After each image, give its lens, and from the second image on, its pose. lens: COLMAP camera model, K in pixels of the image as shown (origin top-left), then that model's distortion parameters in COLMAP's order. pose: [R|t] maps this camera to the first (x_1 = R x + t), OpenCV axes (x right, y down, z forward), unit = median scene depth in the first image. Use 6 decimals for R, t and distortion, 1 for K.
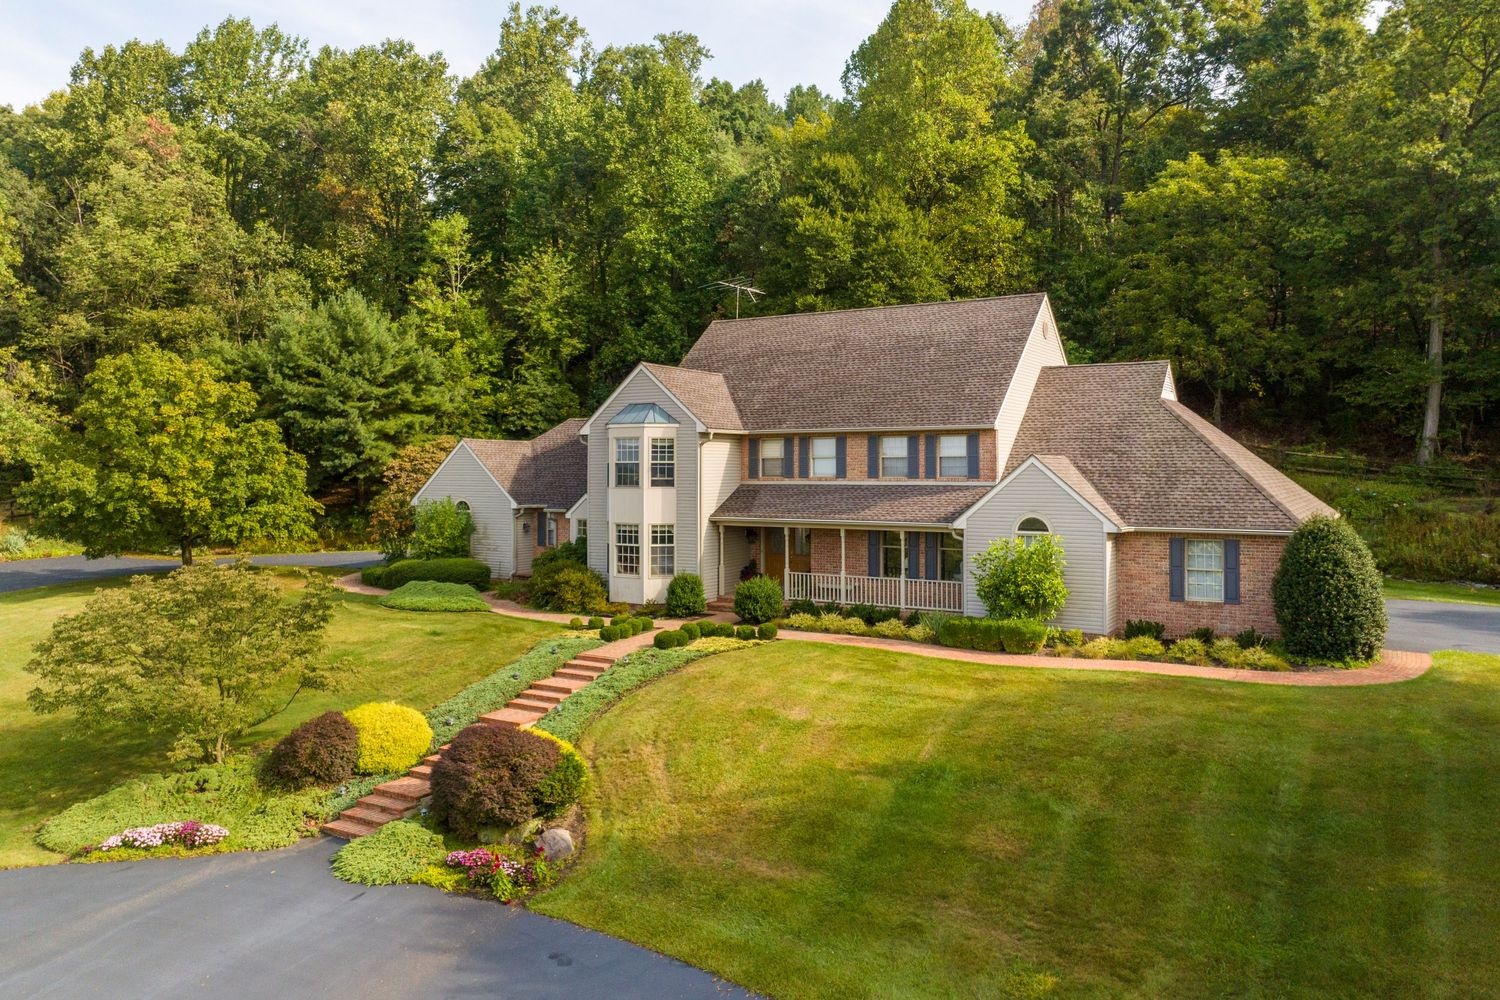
lens RADIAL K [[1054.3, 0, 767.4], [0, 1054.3, 484.8], [0, 0, 1]] dist [-0.038885, 0.000115]
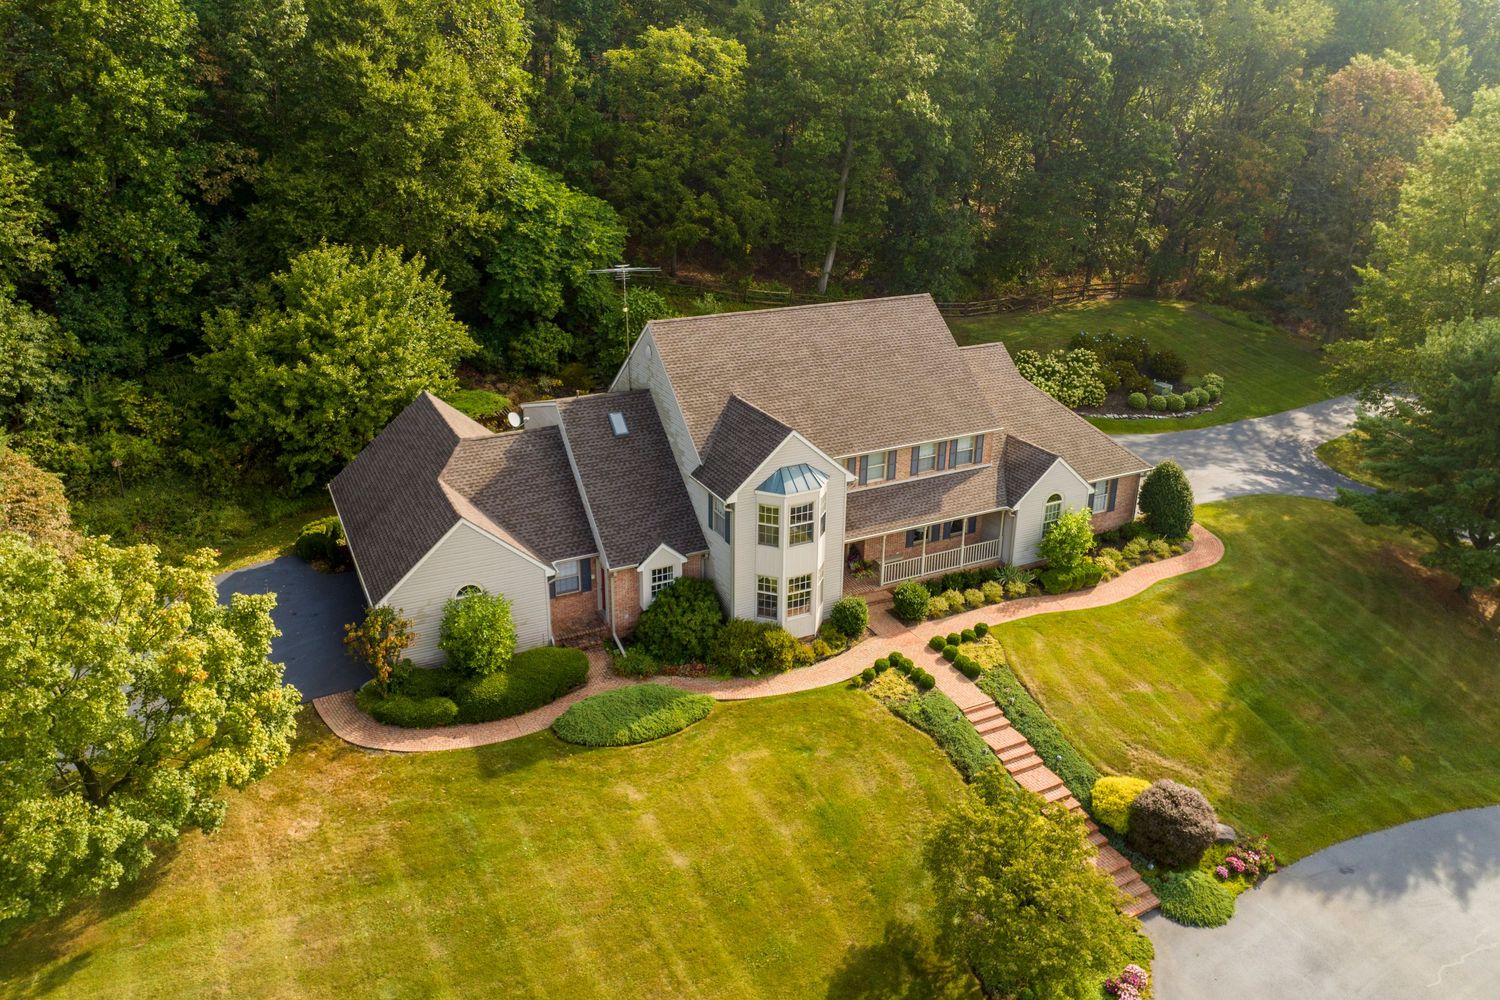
lens RADIAL K [[1031.8, 0, 763.6], [0, 1031.8, 468.4], [0, 0, 1]] dist [-0.021928, -0.026830]
pose [[0.537899, -0.285611, 0.793153, -0.973922], [0.002597, 0.941416, 0.337238, -0.430051], [-0.843006, -0.179340, 0.507128, 0.498174]]
